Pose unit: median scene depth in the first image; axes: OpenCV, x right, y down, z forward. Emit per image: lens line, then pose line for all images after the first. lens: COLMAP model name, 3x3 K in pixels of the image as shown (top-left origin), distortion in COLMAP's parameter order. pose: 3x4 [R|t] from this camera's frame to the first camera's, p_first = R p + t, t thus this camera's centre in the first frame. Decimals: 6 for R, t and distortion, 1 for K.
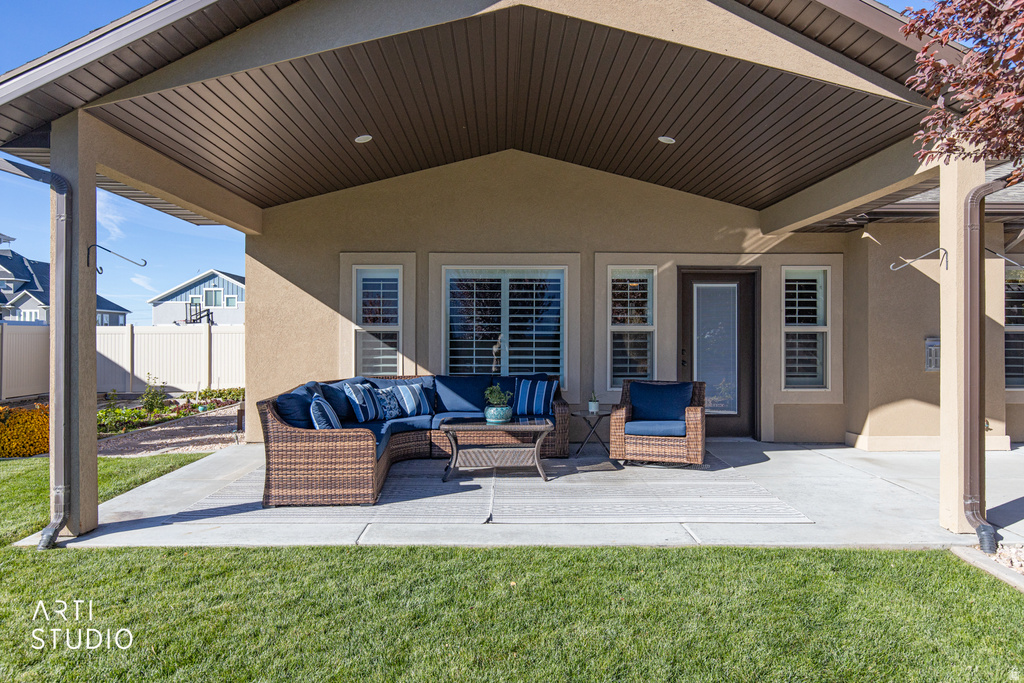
lens RADIAL K [[704.4, 0, 512.0], [0, 704.4, 341.5], [0, 0, 1]] dist [0.003567, 0.001051]
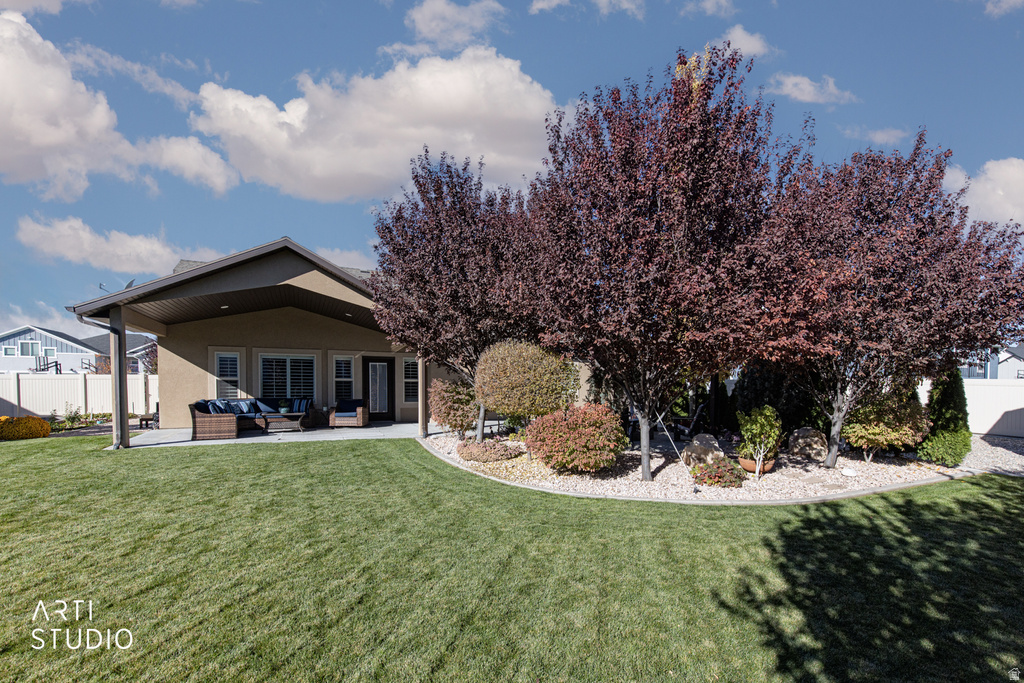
lens RADIAL K [[496.2, 0, 550.0], [0, 496.2, 399.4], [0, 0, 1]] dist [-0.001243, -0.000276]
pose [[0.902589, -0.010443, 0.430377, 0.069018], [-0.001004, 0.999652, 0.026361, 0.005727], [-0.430503, -0.024225, 0.902264, -0.970665]]
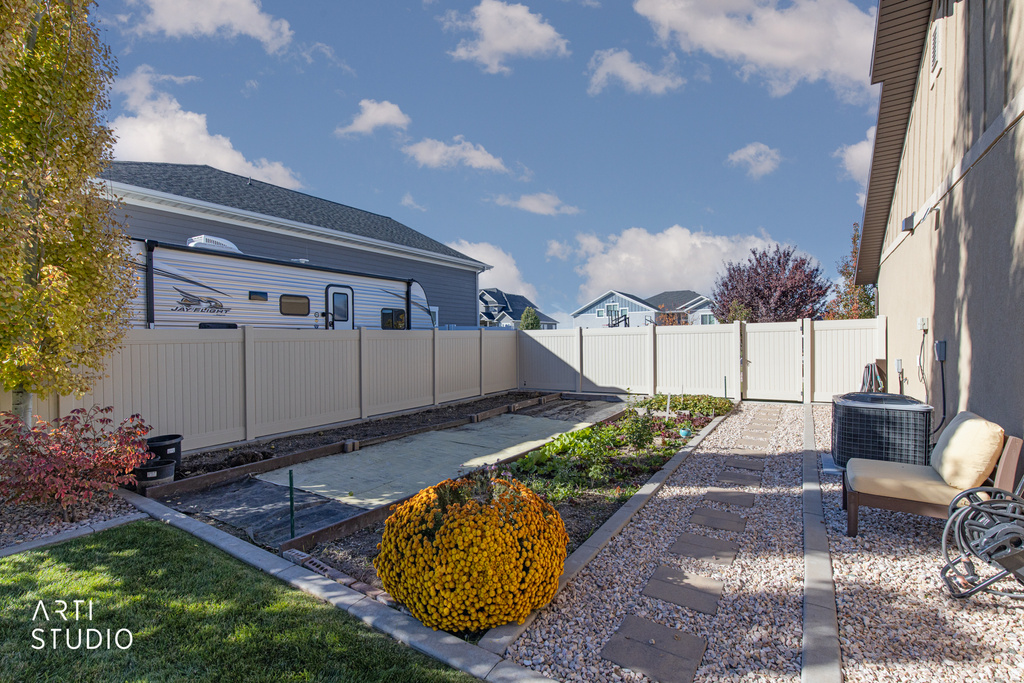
lens RADIAL K [[463.7, 0, 512.0], [0, 463.7, 341.5], [0, 0, 1]] dist [0.004387, 0.000407]
pose [[0.831597, -0.009460, -0.555299, -0.518445], [0.011124, 0.999938, -0.000376, -0.007889], [0.555268, -0.005865, 0.831651, 0.792169]]
